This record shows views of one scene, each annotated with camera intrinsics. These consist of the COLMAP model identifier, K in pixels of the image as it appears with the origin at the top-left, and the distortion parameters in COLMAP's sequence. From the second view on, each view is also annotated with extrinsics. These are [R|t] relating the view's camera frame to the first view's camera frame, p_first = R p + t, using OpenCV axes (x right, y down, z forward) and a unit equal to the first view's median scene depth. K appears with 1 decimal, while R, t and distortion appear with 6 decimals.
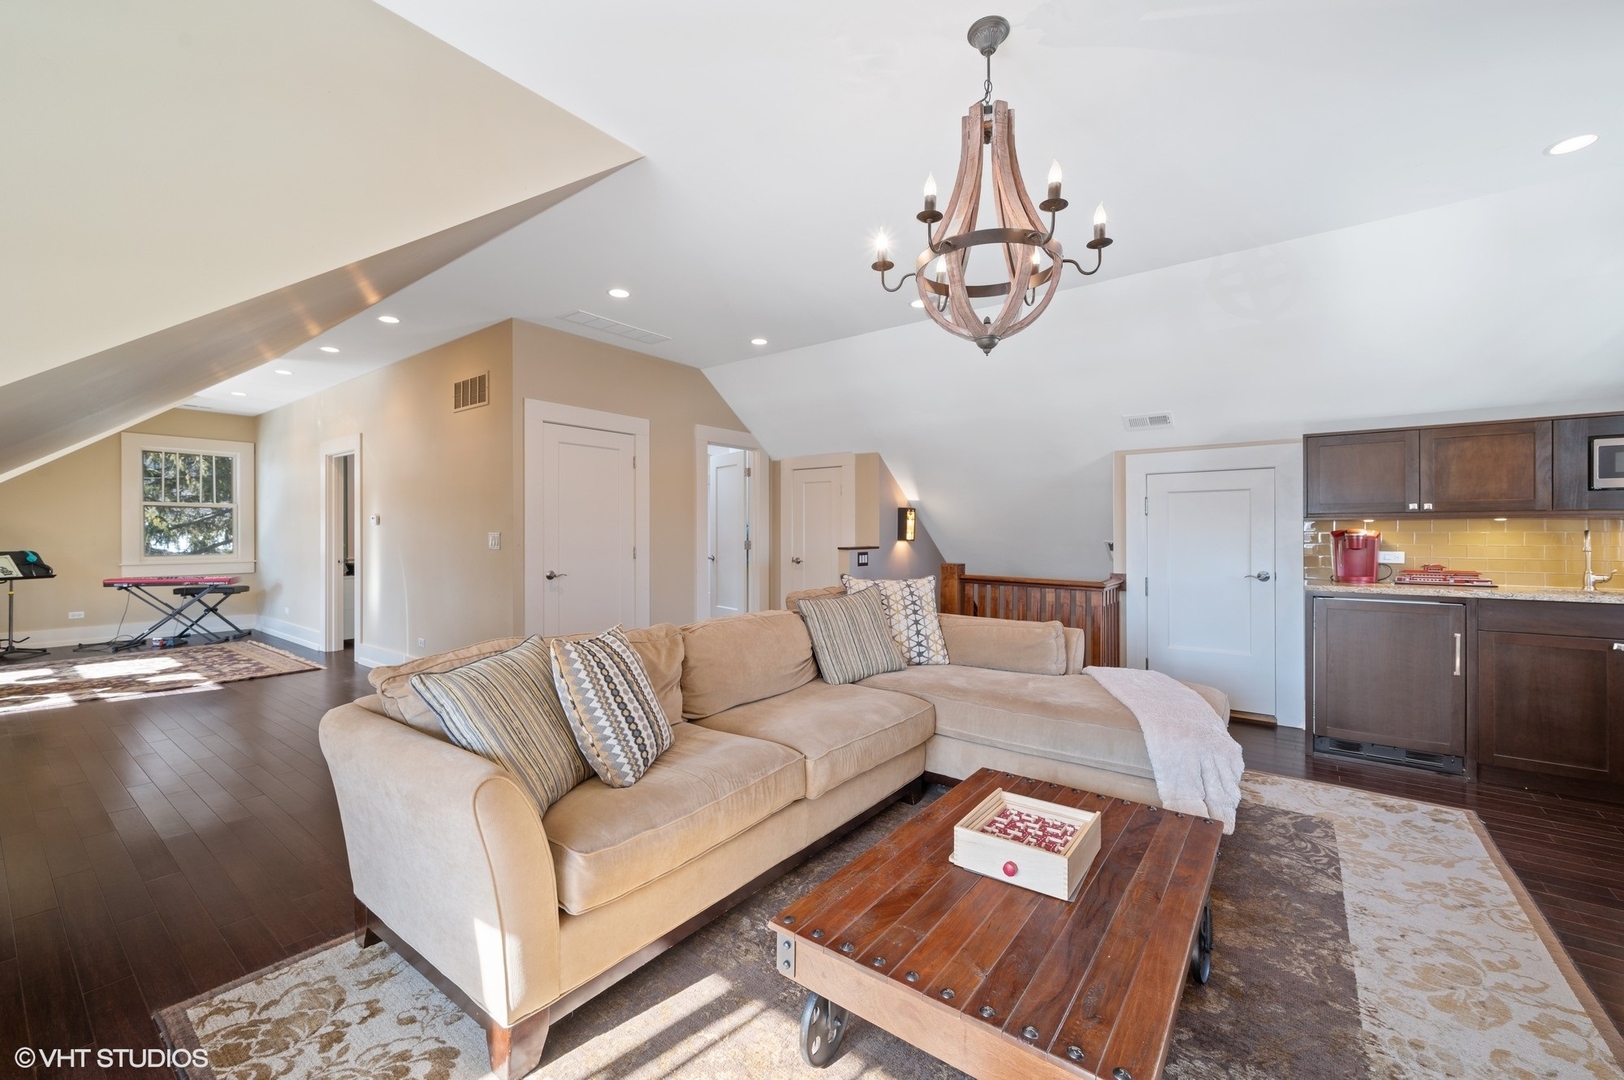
lens RADIAL K [[646.2, 0, 810.2], [0, 646.2, 532.7], [0, 0, 1]] dist [0.000382, -0.000510]
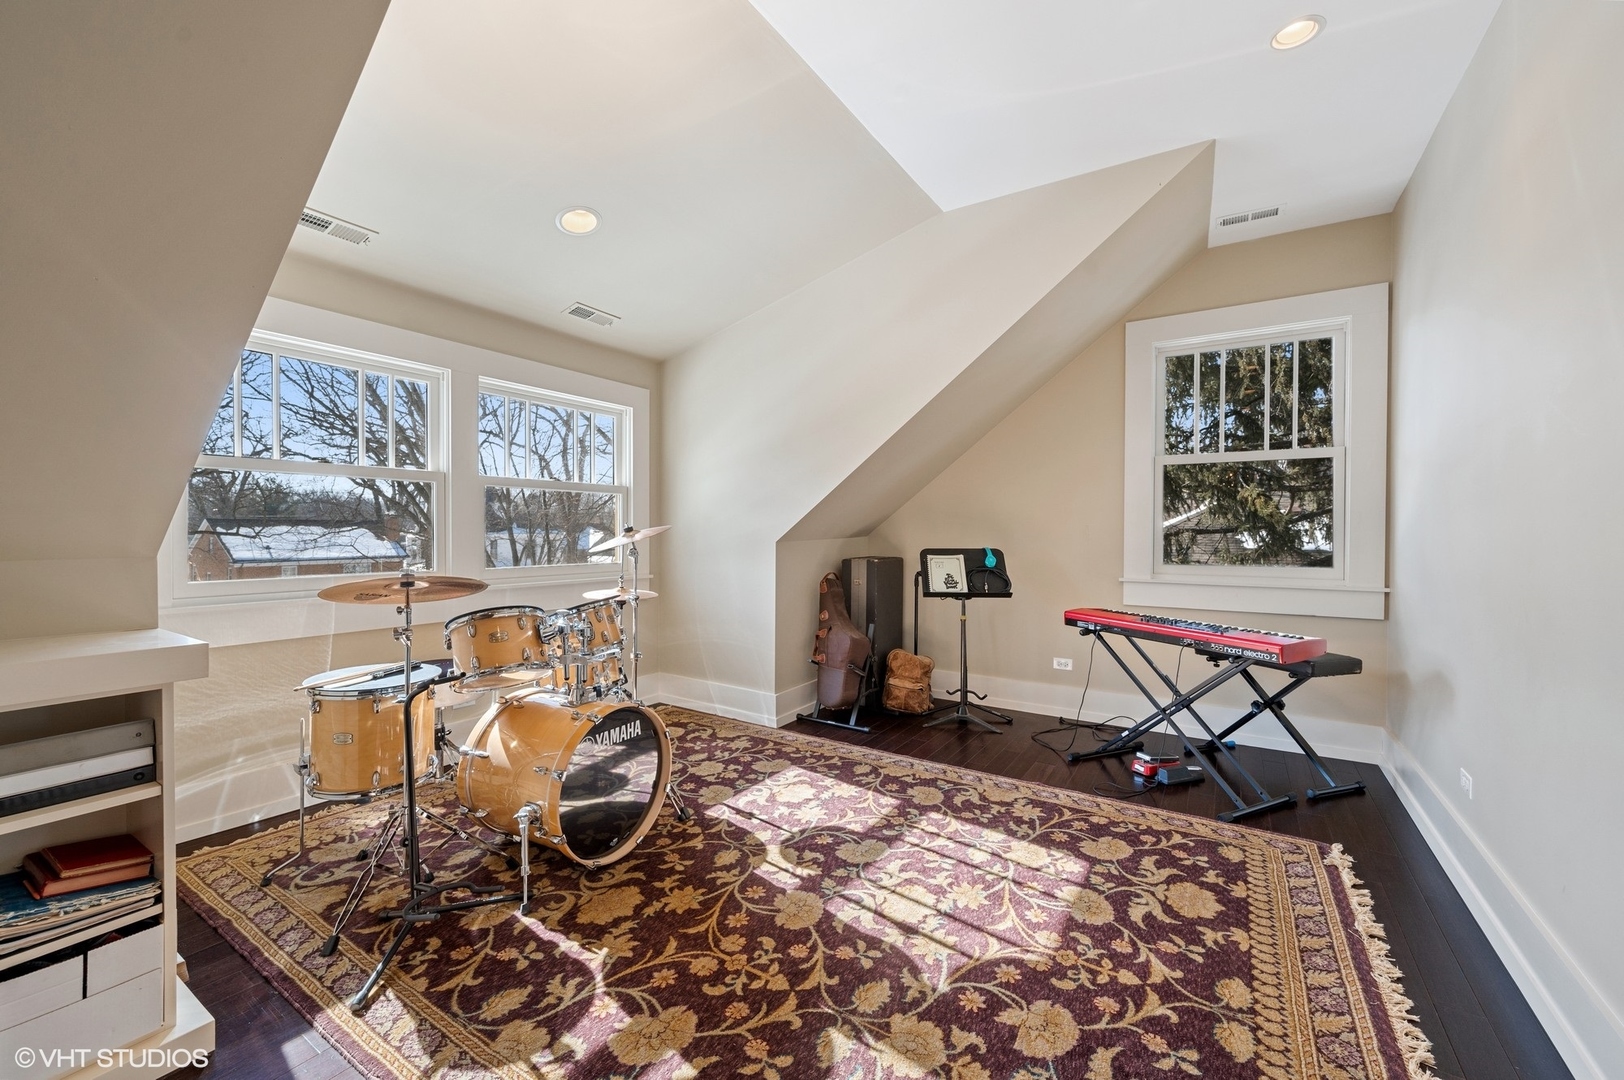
lens RADIAL K [[646.2, 0, 810.8], [0, 646.2, 537.6], [0, 0, 1]] dist [0.000382, -0.000510]
pose [[0.076521, 0.008110, -0.997035, -0.548801], [-0.008384, 0.999937, 0.007491, 0.013083], [0.997033, 0.007786, 0.076584, 0.687937]]
